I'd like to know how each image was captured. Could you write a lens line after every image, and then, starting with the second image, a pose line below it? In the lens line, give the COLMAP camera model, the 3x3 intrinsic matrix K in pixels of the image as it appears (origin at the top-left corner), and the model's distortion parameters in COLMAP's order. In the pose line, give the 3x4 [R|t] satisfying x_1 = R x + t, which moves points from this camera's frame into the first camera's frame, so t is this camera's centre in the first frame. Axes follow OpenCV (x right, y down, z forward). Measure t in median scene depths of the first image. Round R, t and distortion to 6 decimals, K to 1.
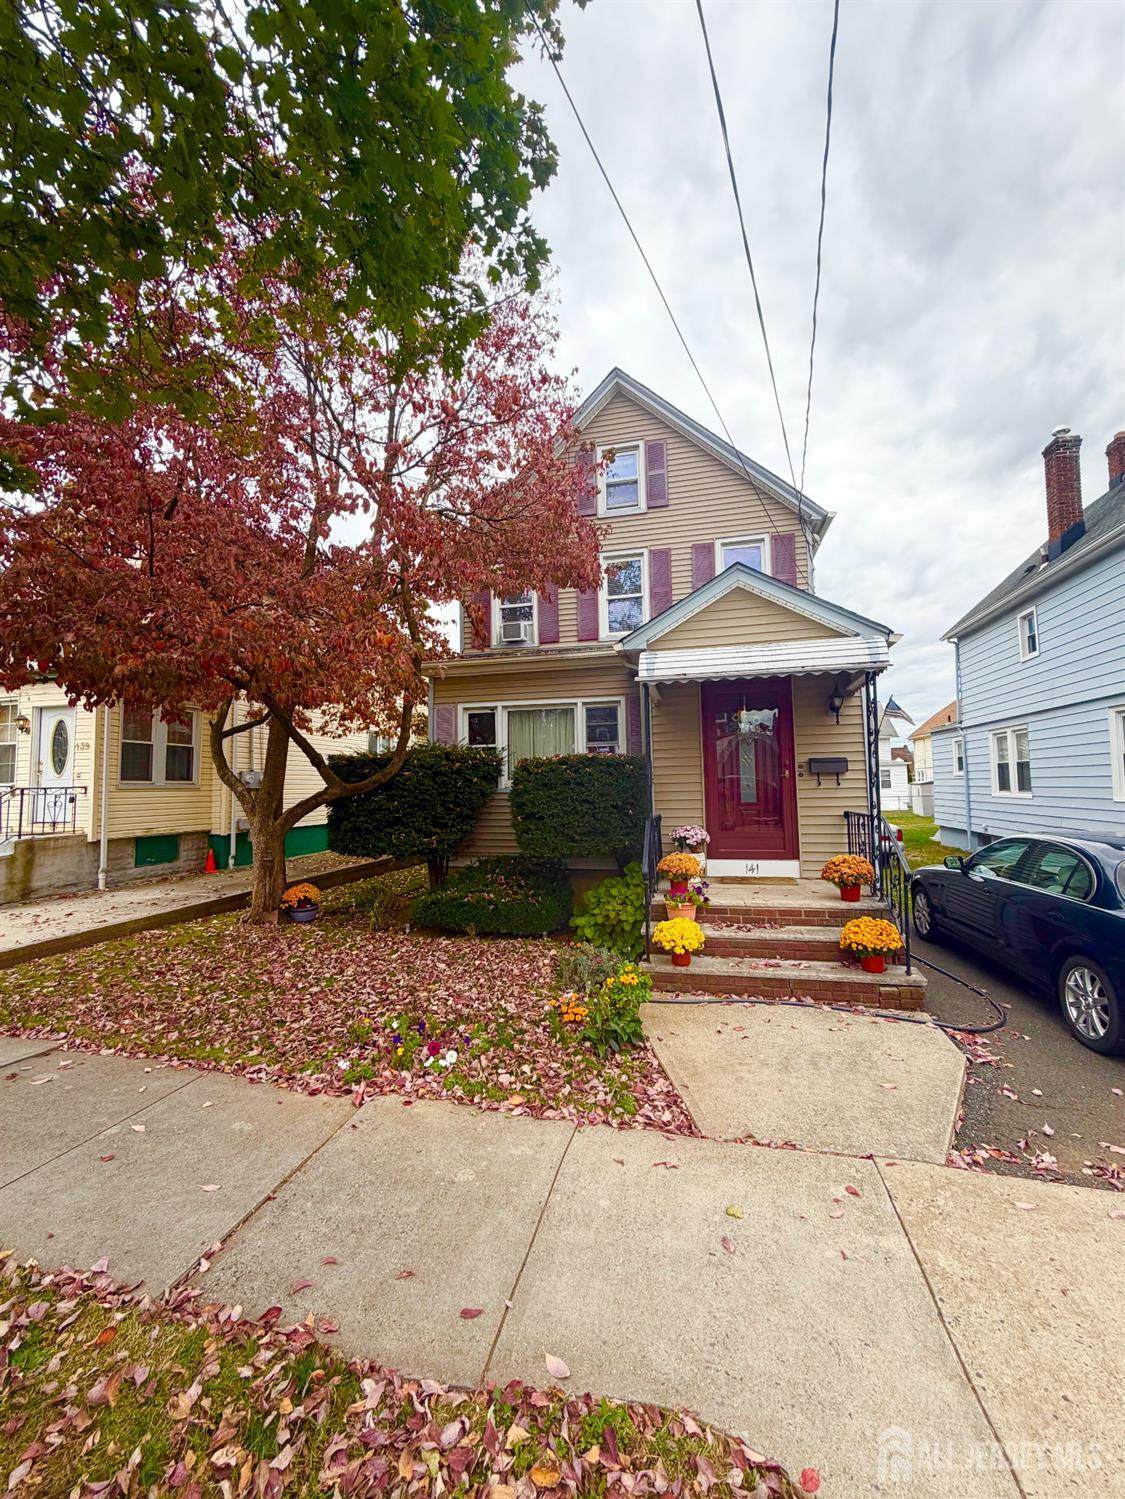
lens RADIAL K [[590.9, 0, 561.5], [0, 590.9, 748.0], [0, 0, 1]] dist [-0.000091, 0.000076]
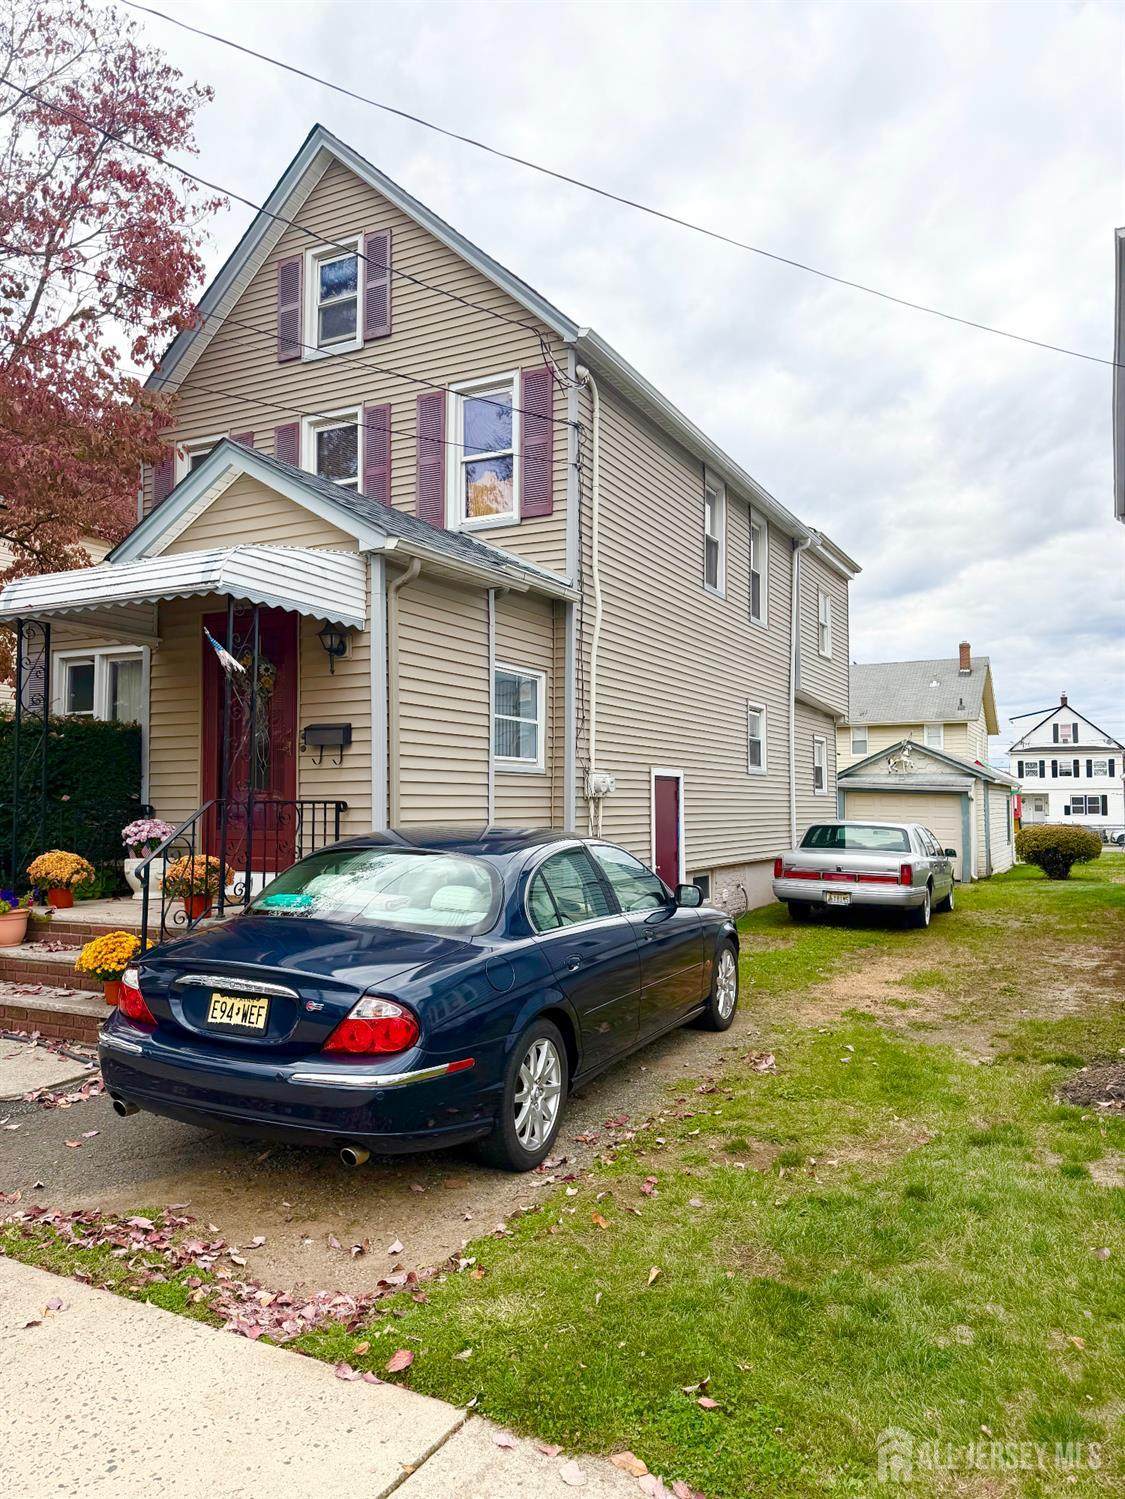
lens RADIAL K [[1043.0, 0, 565.5], [0, 1043.0, 752.4], [0, 0, 1]] dist [0.142030, -0.263682]
pose [[0.971094, 0.005036, -0.238642, 0.894827], [-0.001003, 0.999855, 0.017018, 0.026199], [0.238693, -0.016286, 0.970958, -0.097112]]
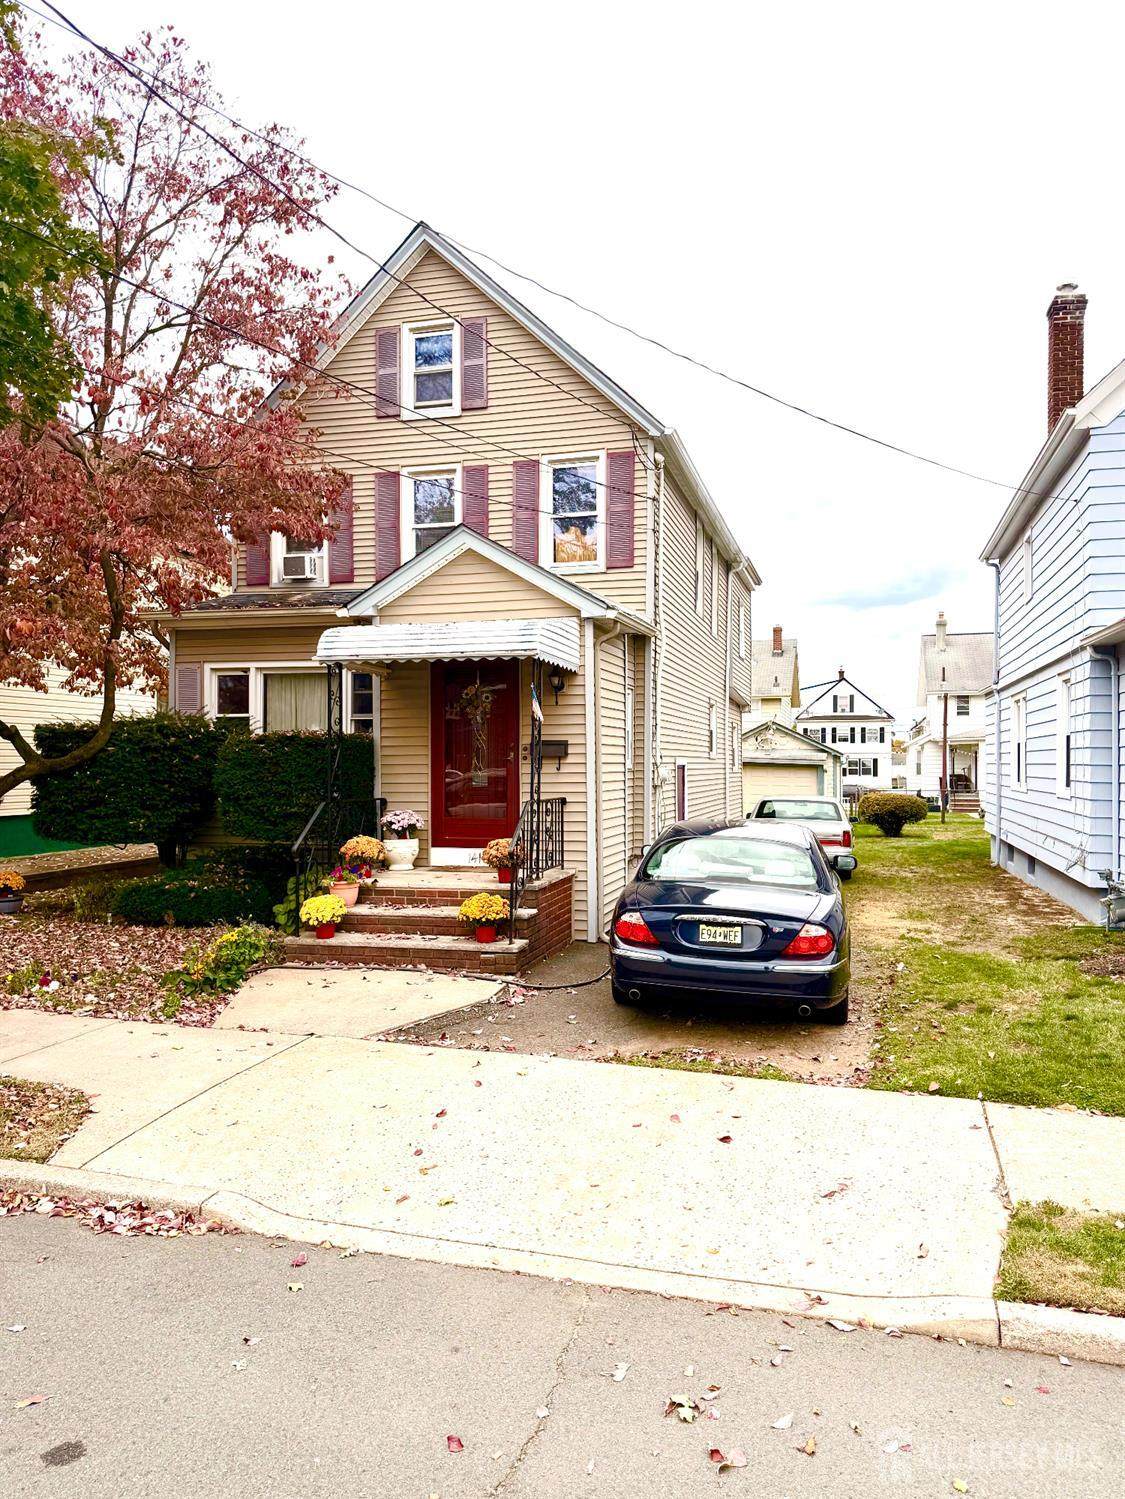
lens RADIAL K [[1043.0, 0, 565.5], [0, 1043.0, 752.4], [0, 0, 1]] dist [0.142030, -0.263682]
pose [[0.999329, 0.015964, -0.032954, 0.473053], [-0.014141, 0.998395, 0.054836, -0.048703], [0.033777, -0.054333, 0.997951, -0.573668]]
